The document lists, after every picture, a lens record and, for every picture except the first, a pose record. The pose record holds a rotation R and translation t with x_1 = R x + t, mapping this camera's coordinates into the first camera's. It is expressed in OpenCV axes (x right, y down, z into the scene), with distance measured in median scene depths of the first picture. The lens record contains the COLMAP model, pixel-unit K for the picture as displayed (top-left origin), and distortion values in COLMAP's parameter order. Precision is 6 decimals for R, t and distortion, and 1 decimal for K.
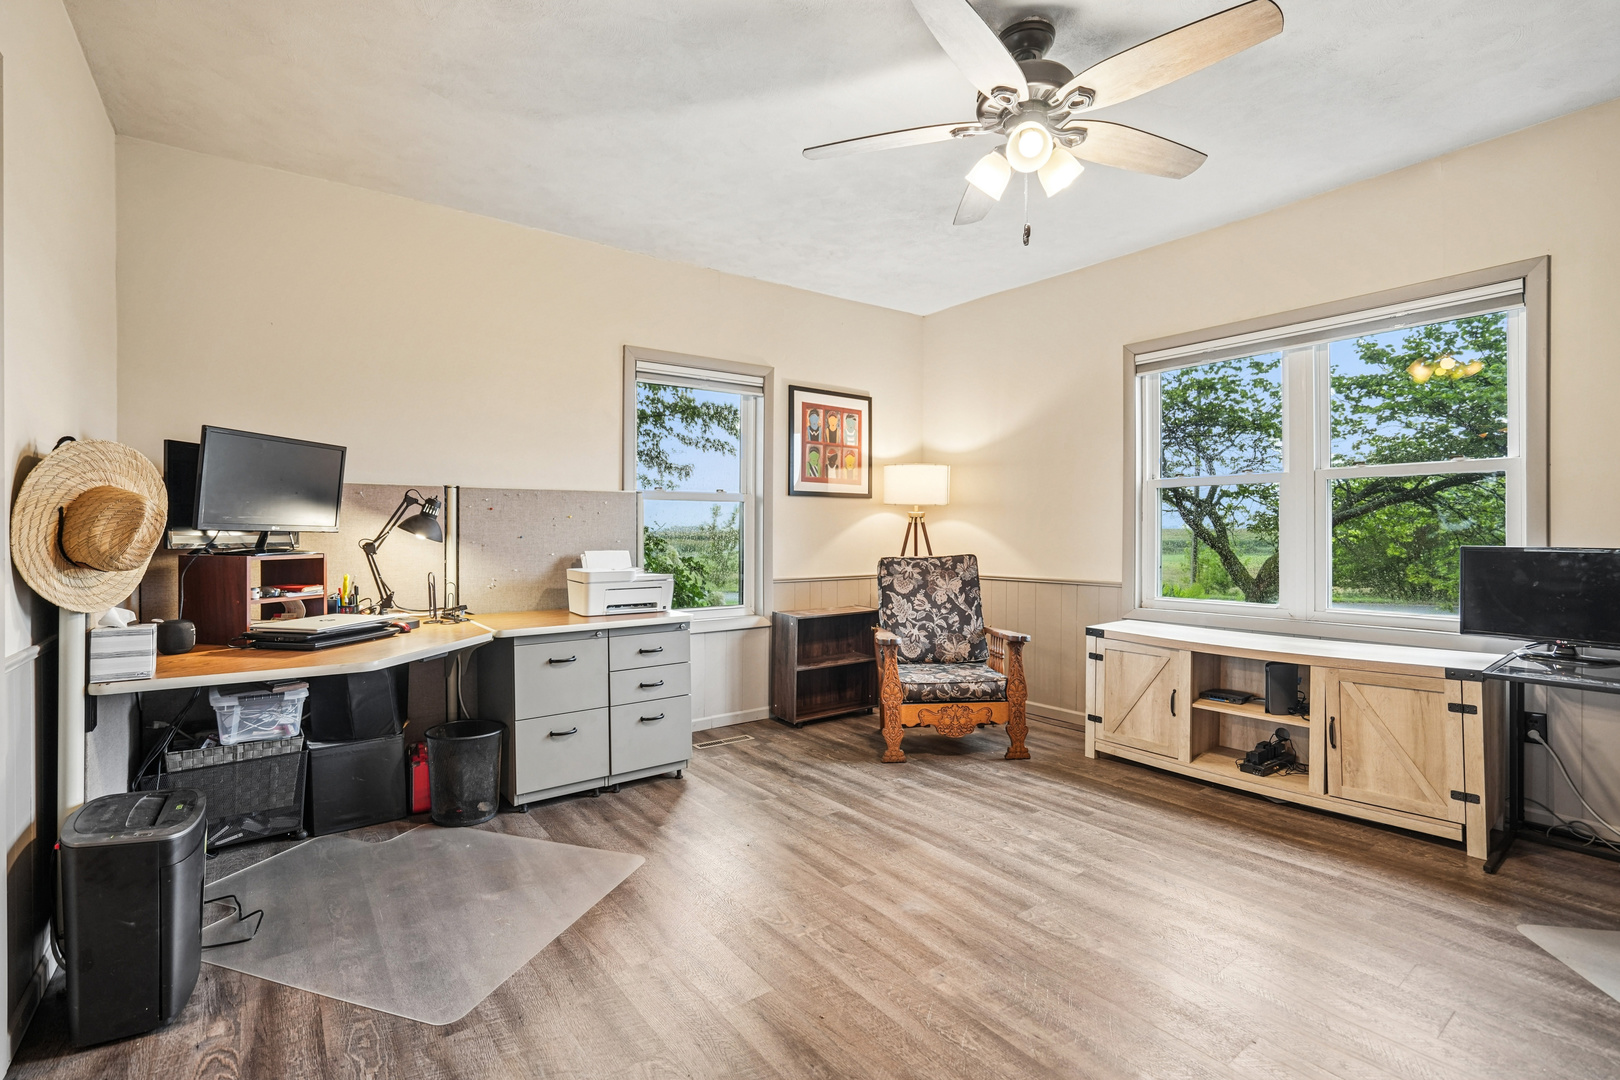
lens RADIAL K [[748.3, 0, 811.8], [0, 748.3, 524.3], [0, 0, 1]] dist [-0.033766, 0.007551]
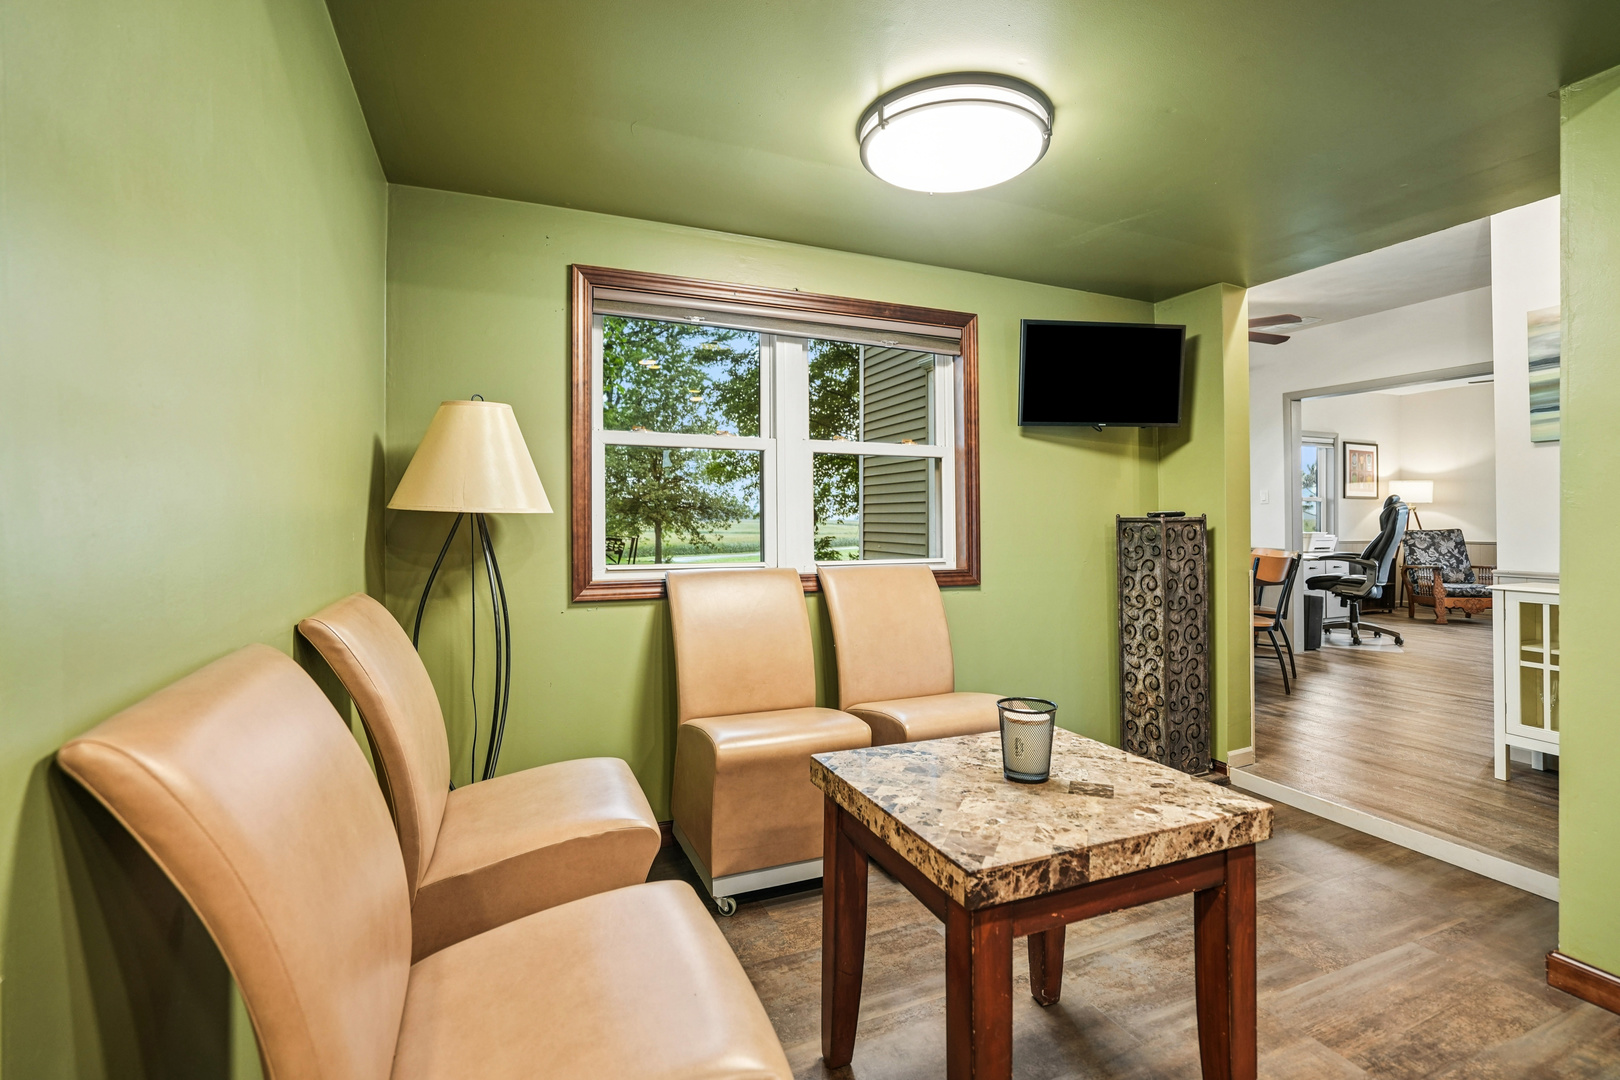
lens RADIAL K [[748.3, 0, 802.3], [0, 748.3, 504.8], [0, 0, 1]] dist [-0.033766, 0.007551]
pose [[0.969953, -0.001726, -0.243288, -0.993825], [0.000654, 0.999990, -0.004489, -0.015081], [0.243293, 0.004196, 0.969944, -1.279819]]
